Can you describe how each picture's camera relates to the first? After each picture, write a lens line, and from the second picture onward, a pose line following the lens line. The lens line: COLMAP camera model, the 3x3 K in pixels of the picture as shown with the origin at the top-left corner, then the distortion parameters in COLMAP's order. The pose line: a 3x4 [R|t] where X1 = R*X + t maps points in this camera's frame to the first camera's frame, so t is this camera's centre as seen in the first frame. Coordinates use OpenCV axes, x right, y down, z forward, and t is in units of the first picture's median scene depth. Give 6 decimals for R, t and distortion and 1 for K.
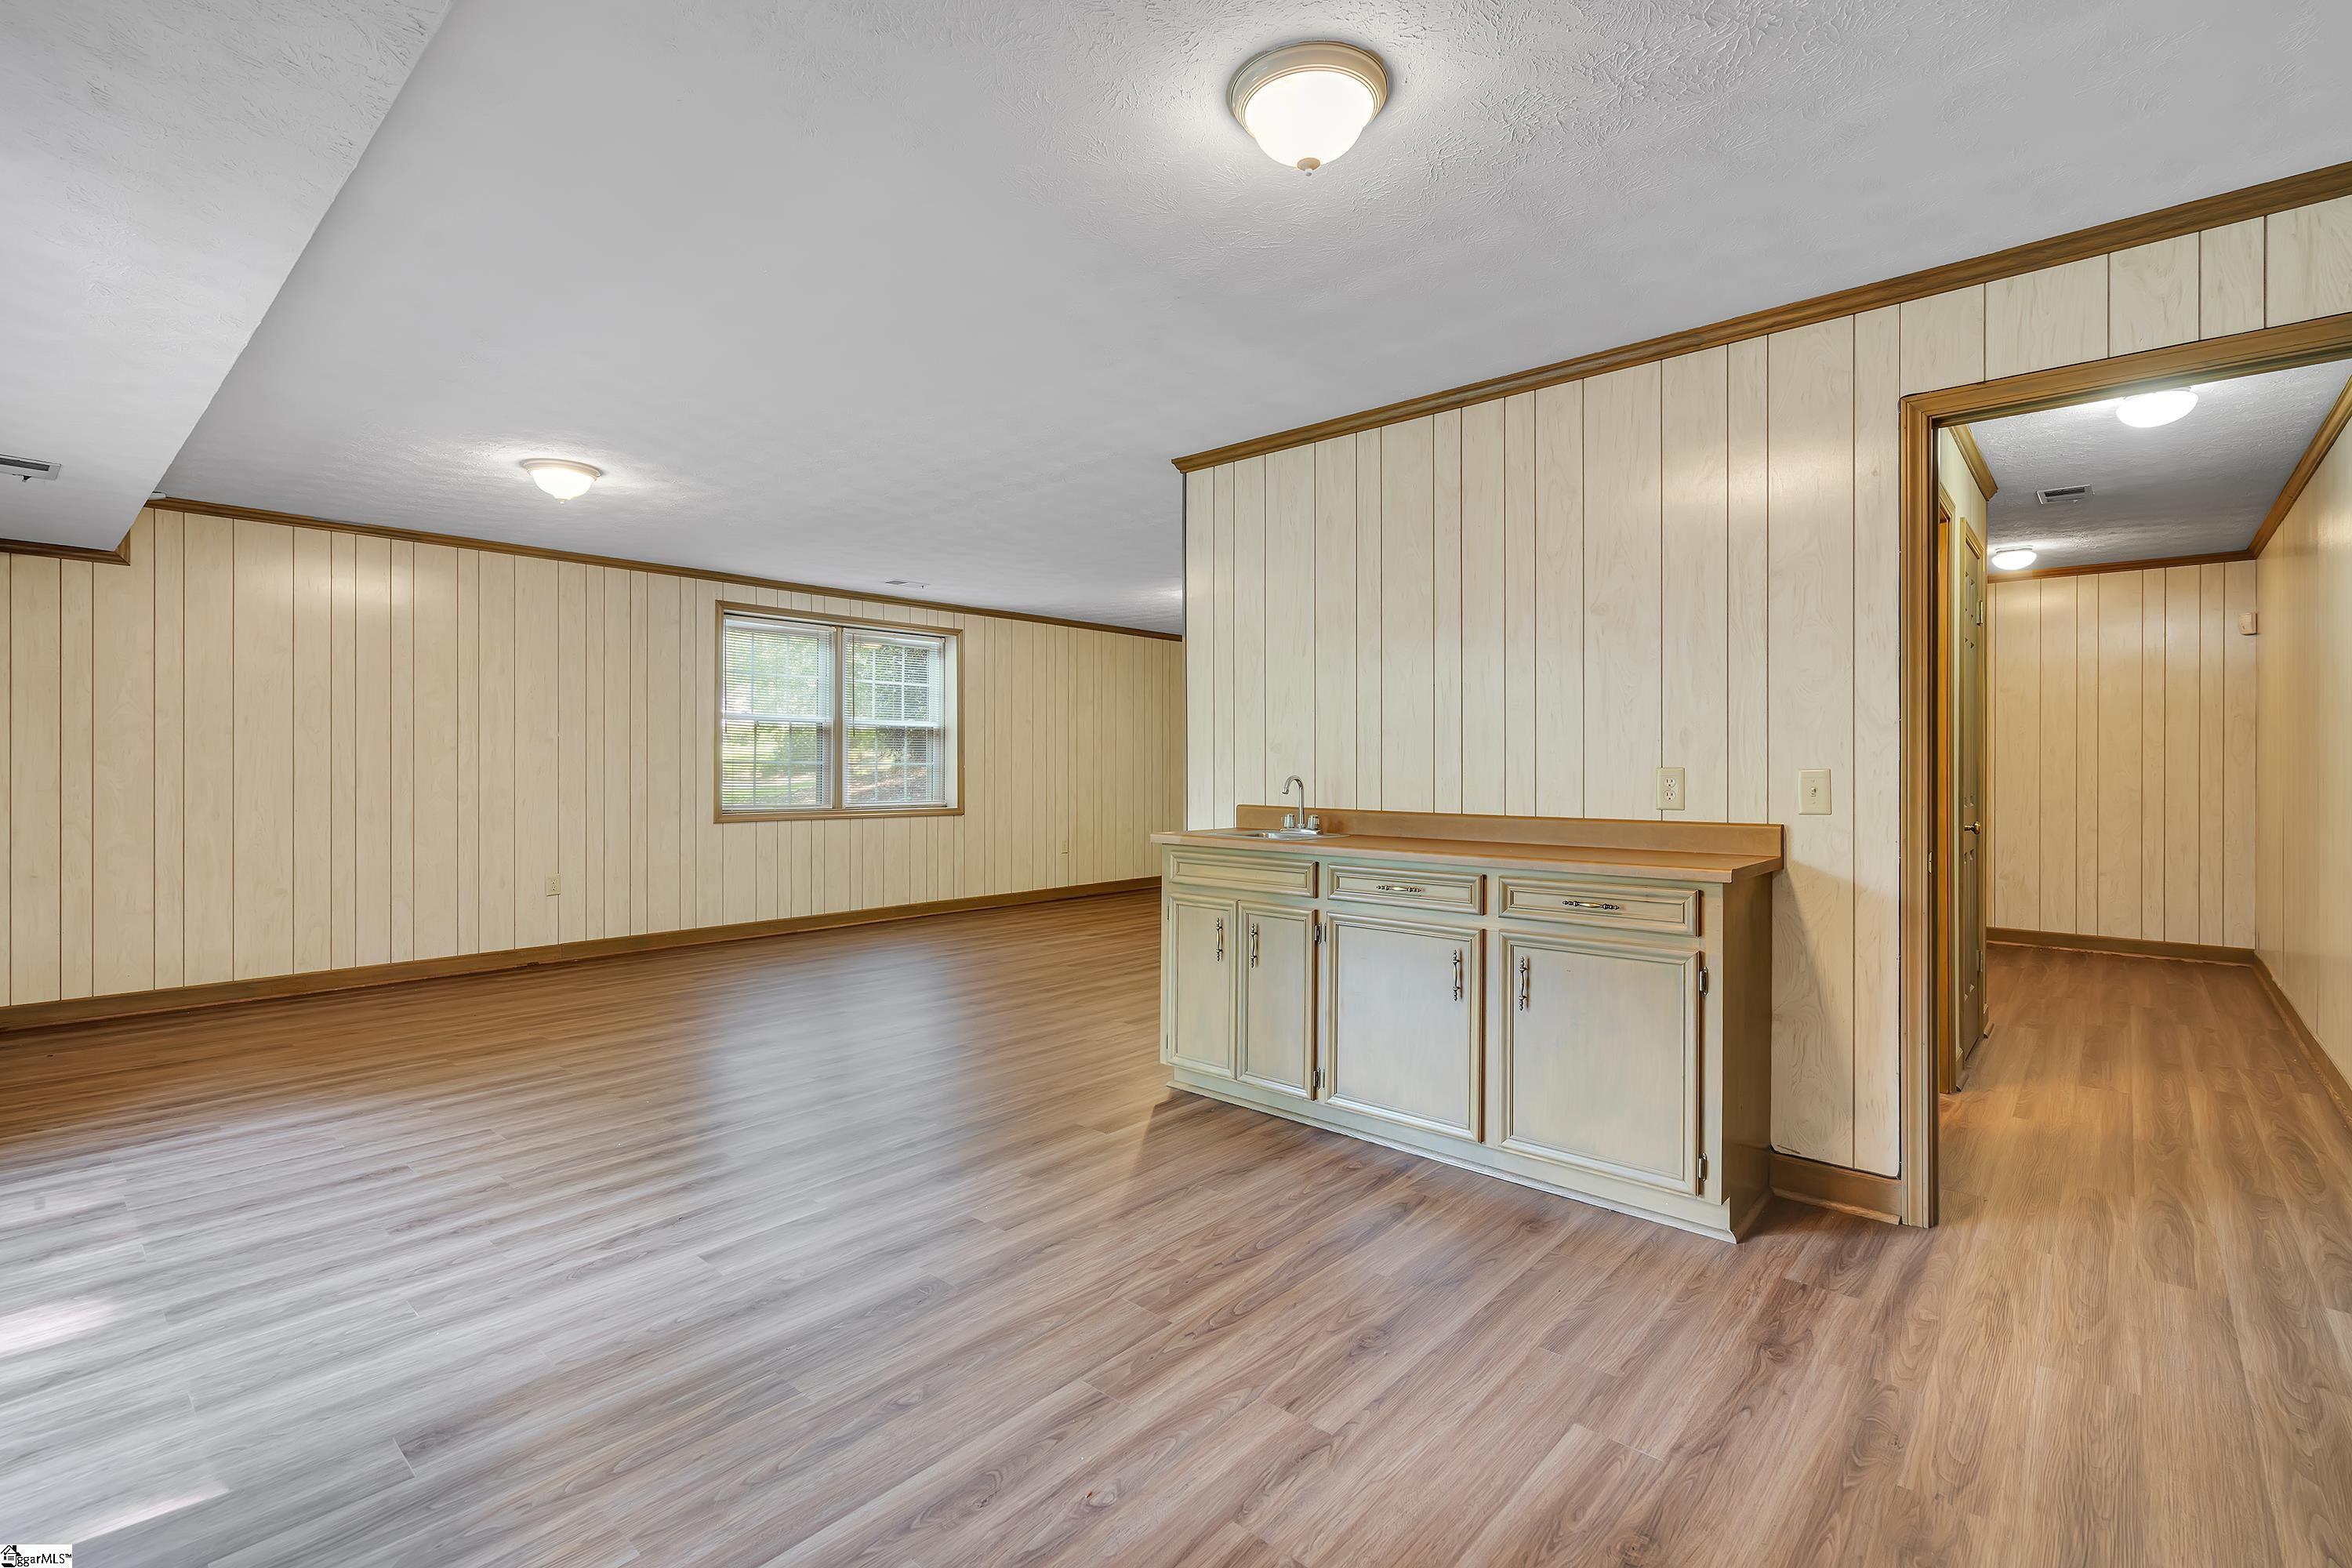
lens RADIAL K [[1062.5, 0, 1166.8], [0, 1062.5, 761.9], [0, 0, 1]] dist [-0.012178, 0.000646]
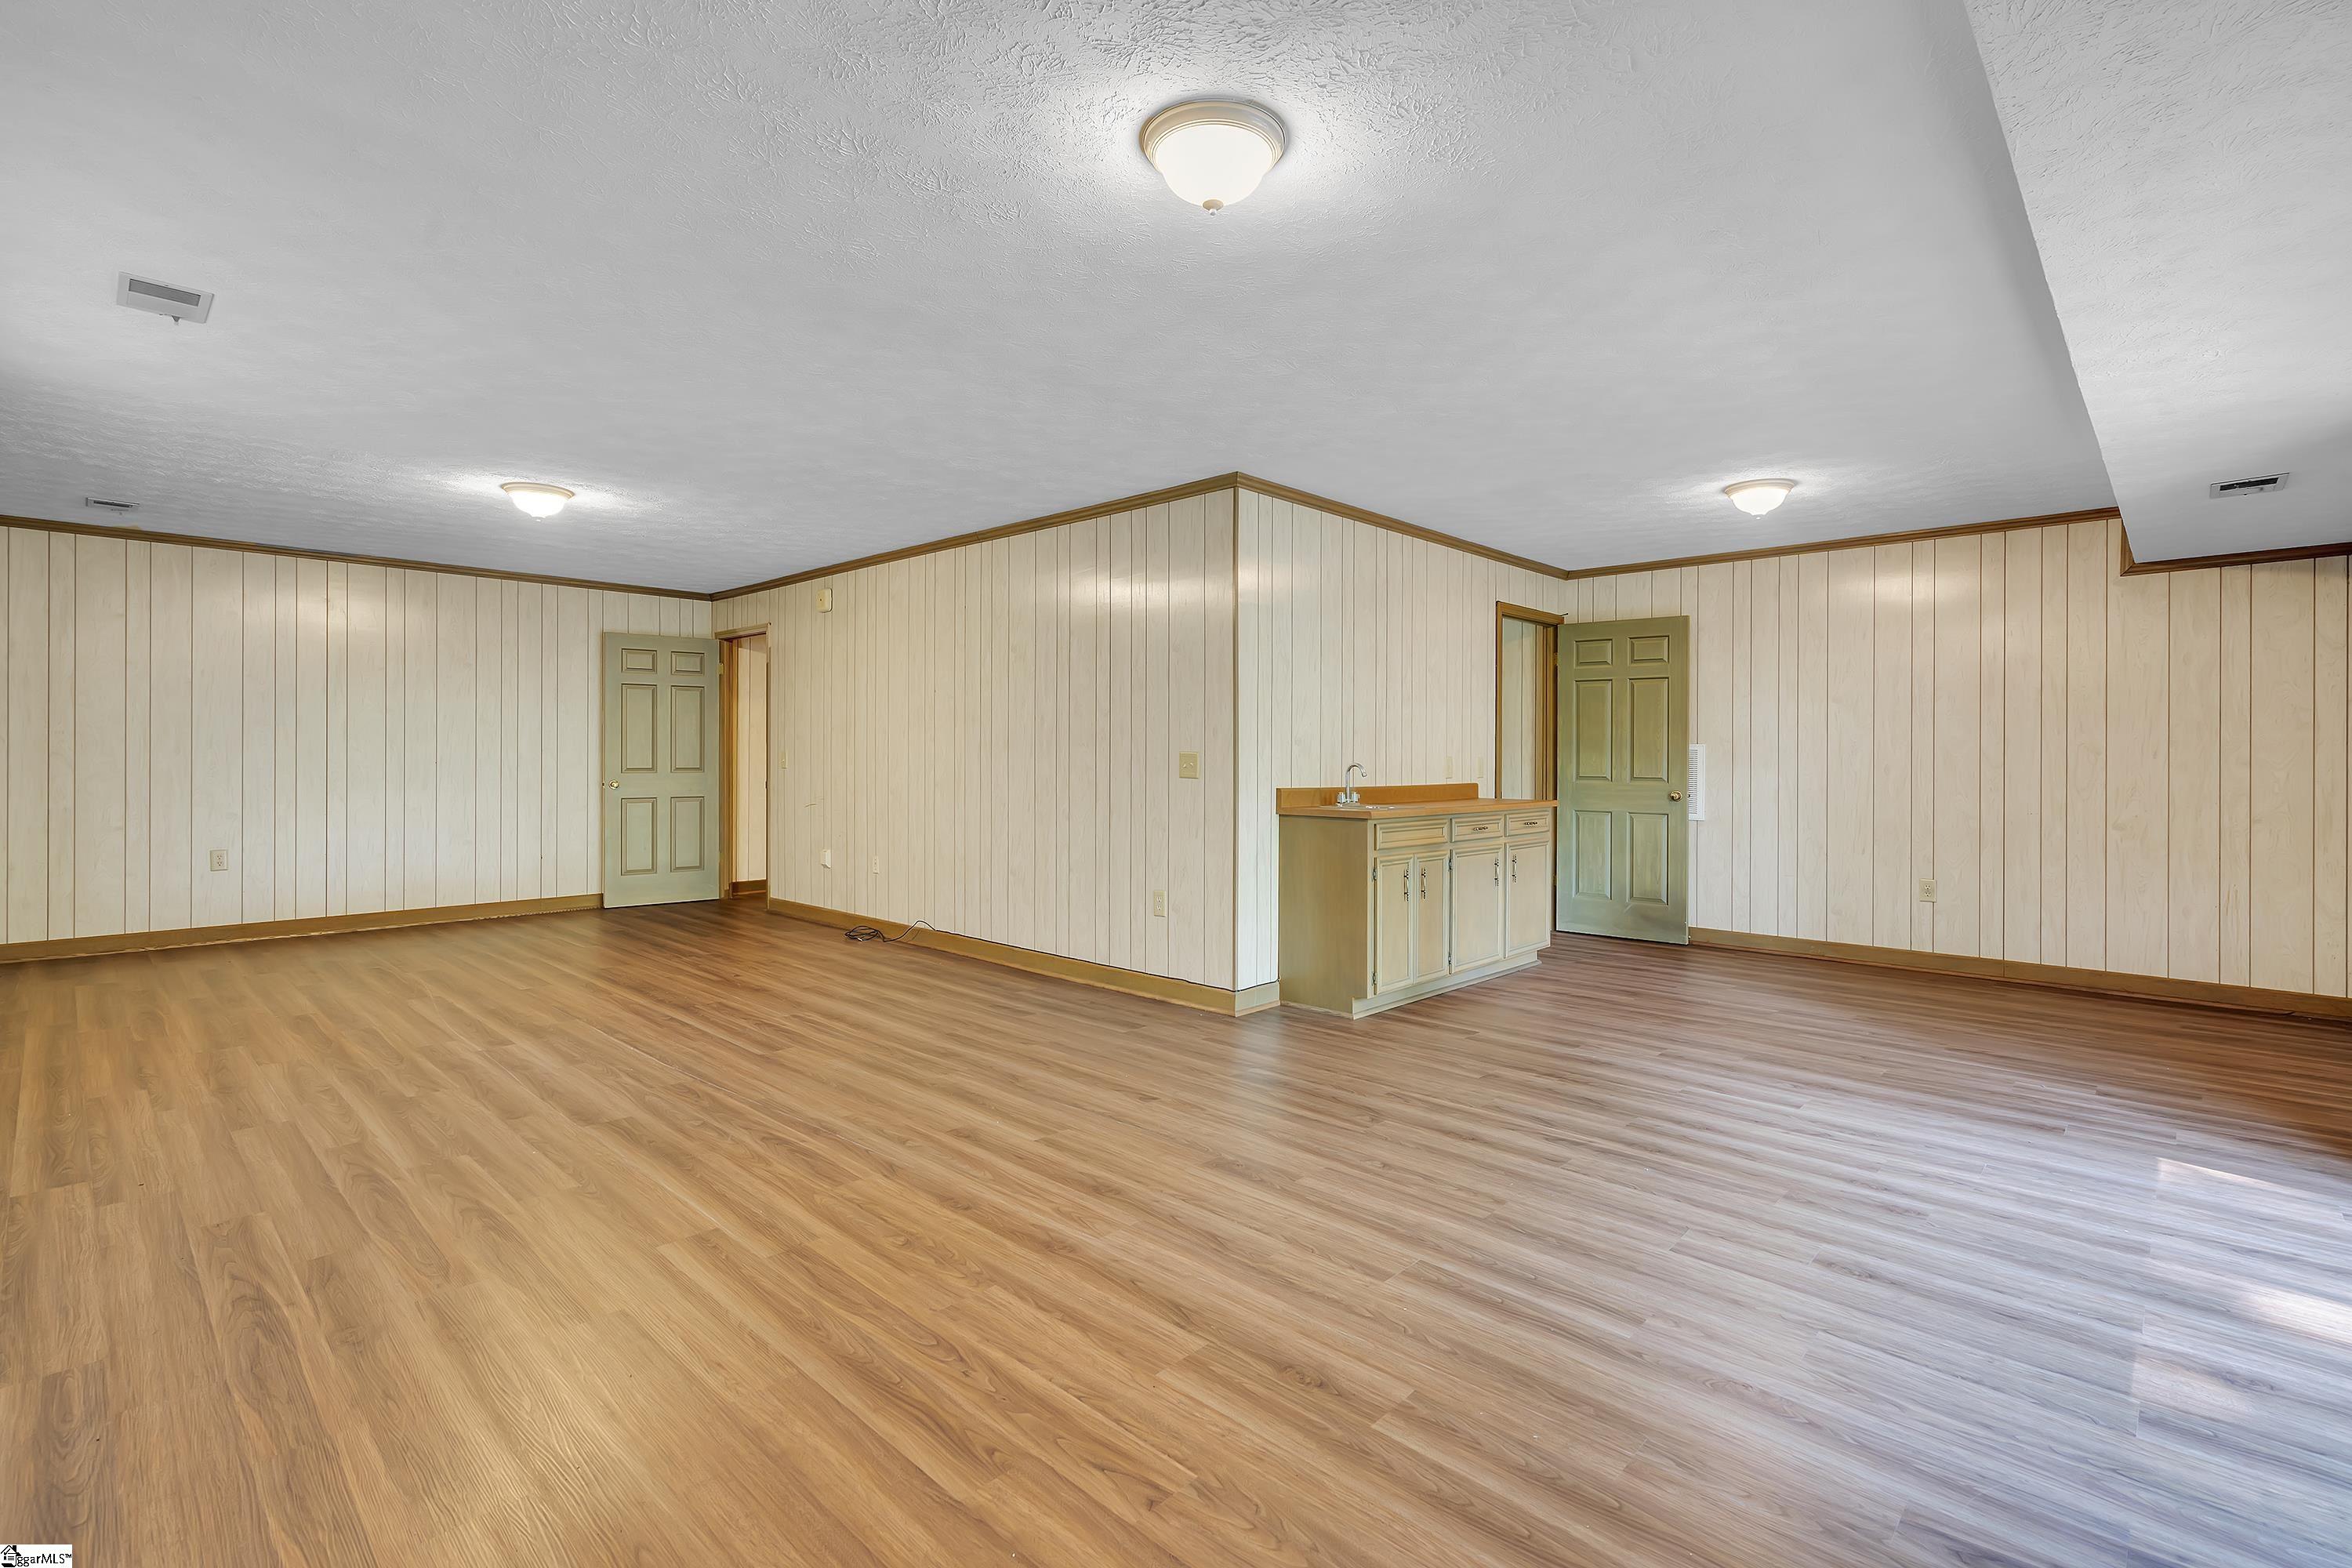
lens RADIAL K [[1062.5, 0, 1170.3], [0, 1062.5, 761.6], [0, 0, 1]] dist [-0.012178, 0.000646]
pose [[0.044379, -0.013258, 0.998927, -1.763663], [-0.007035, 0.999883, 0.013583, -0.008111], [-0.998990, -0.007630, 0.044280, 1.666290]]
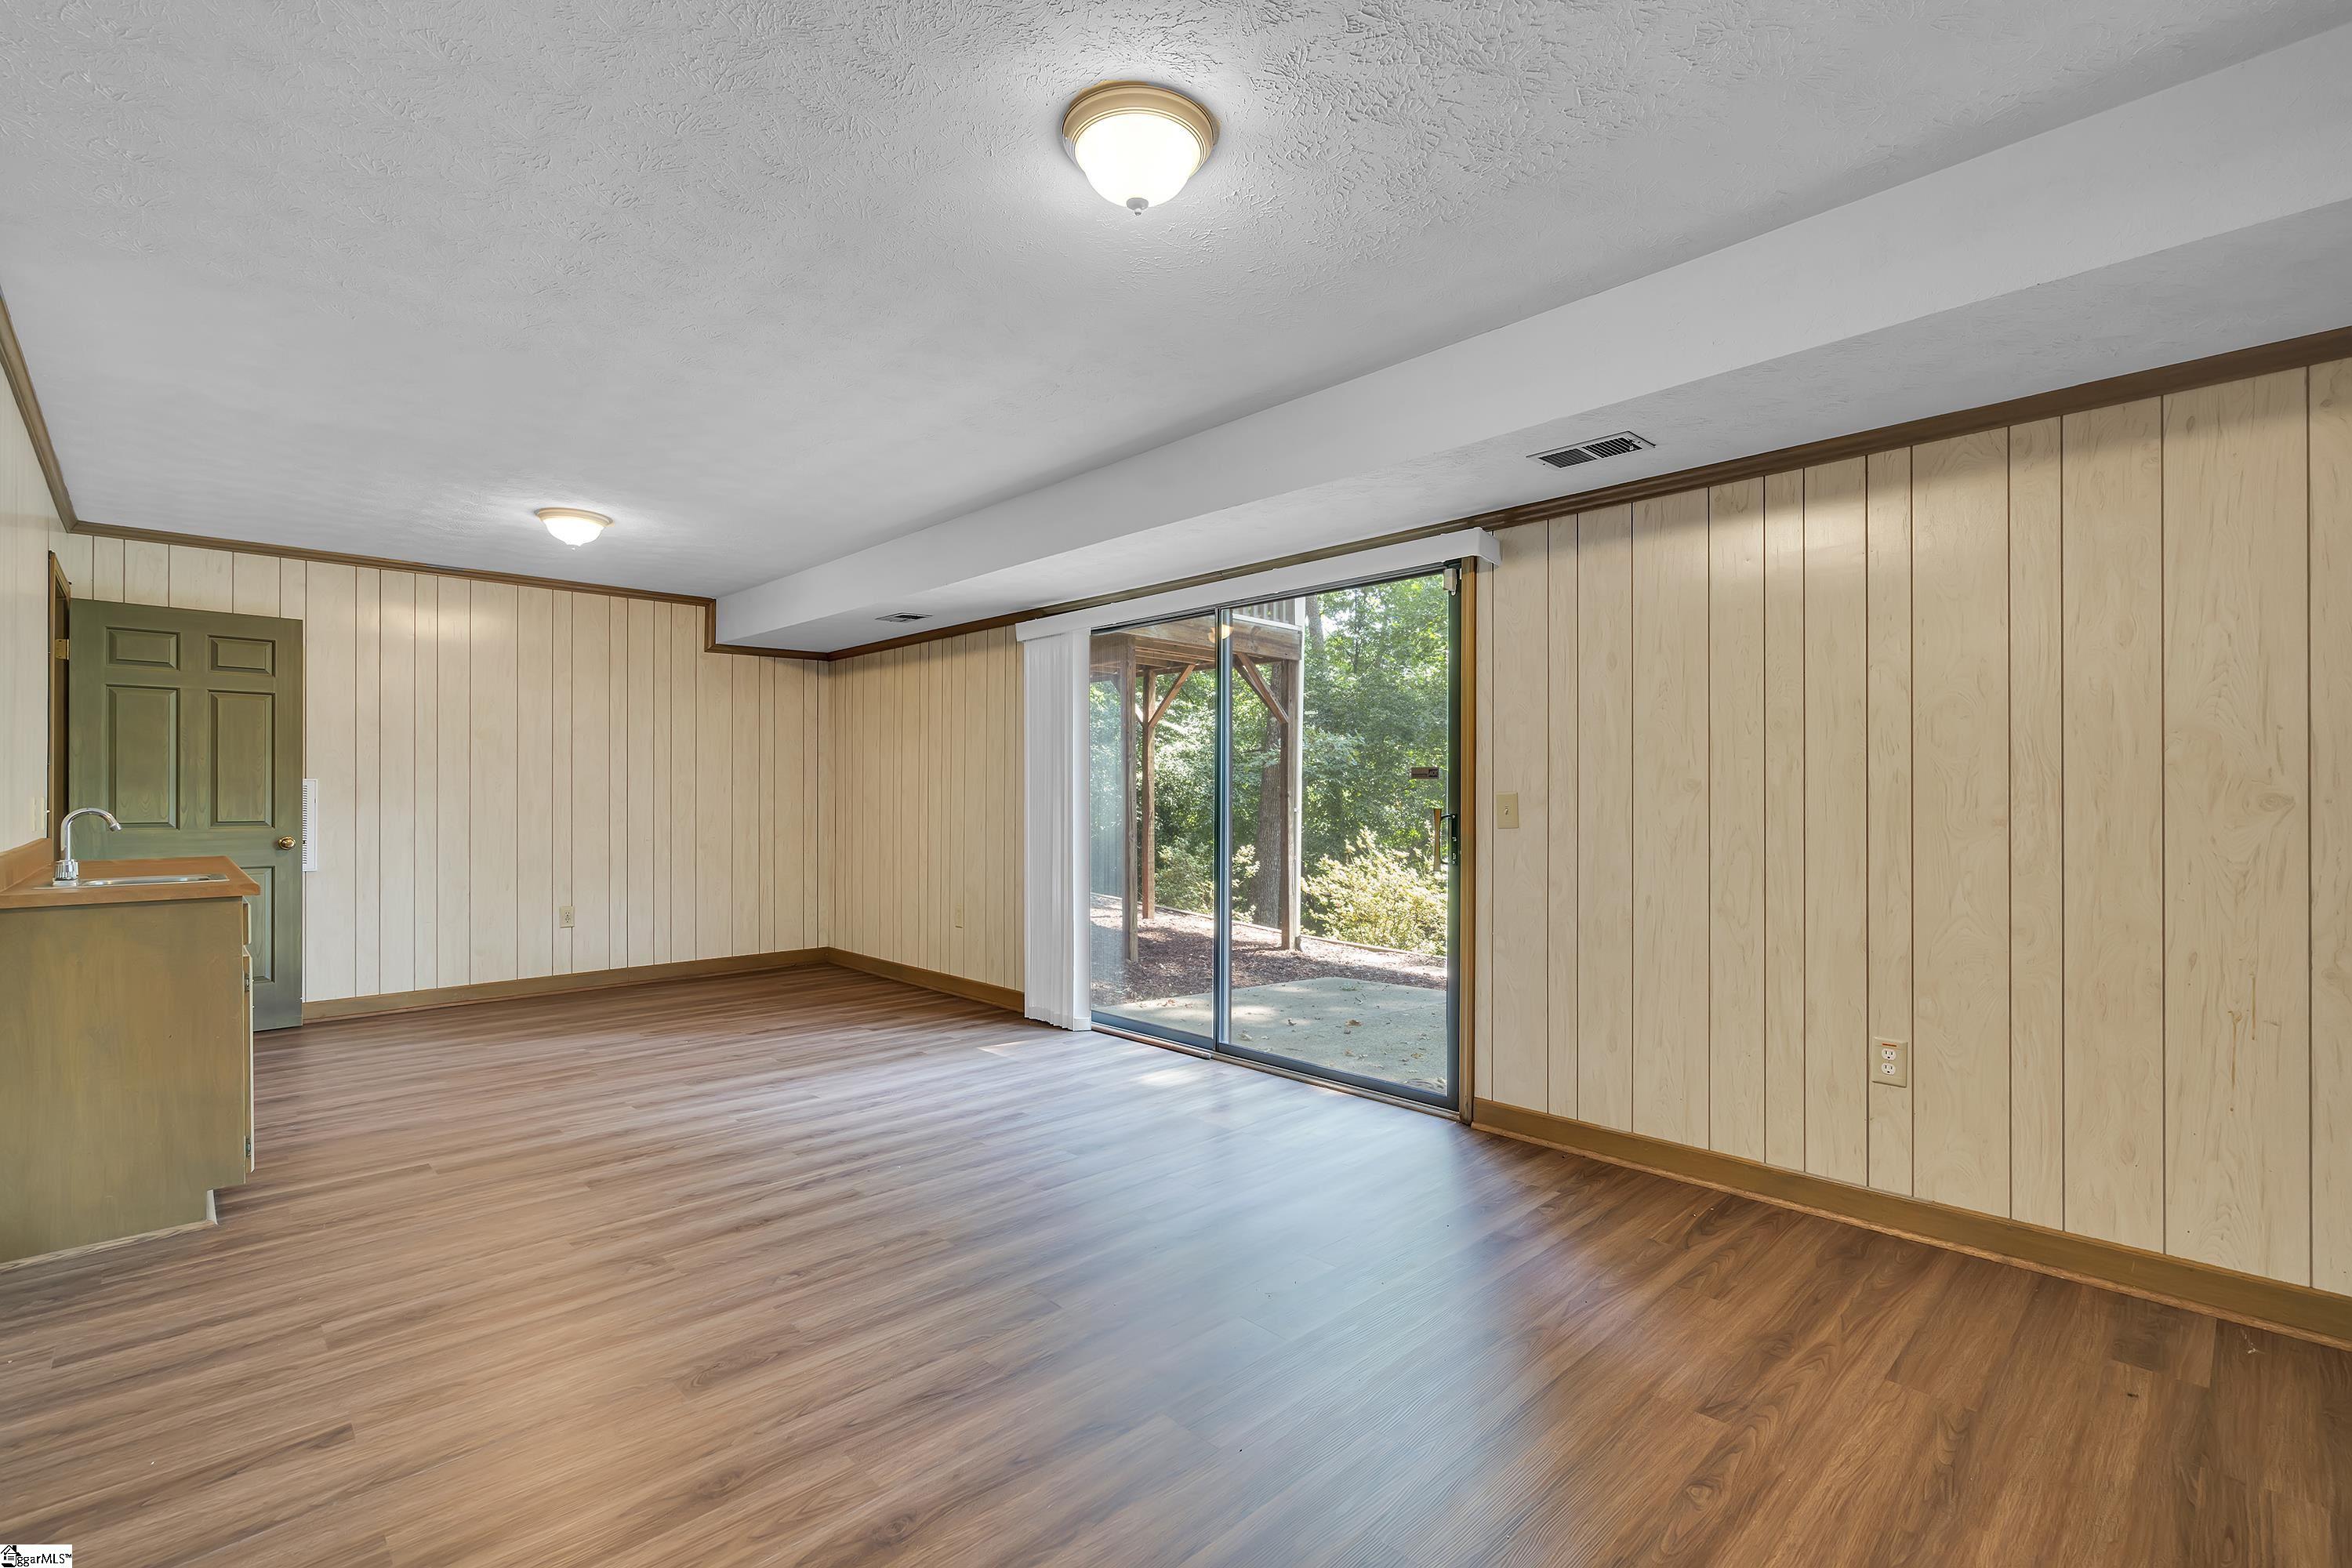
lens RADIAL K [[1062.5, 0, 1161.4], [0, 1062.5, 796.7], [0, 0, 1]] dist [-0.012178, 0.000646]
pose [[-0.996443, -0.006120, 0.084042, -1.033147], [-0.006173, 0.999981, -0.000371, 0.001582], [-0.084038, -0.000889, -0.996462, 2.419846]]
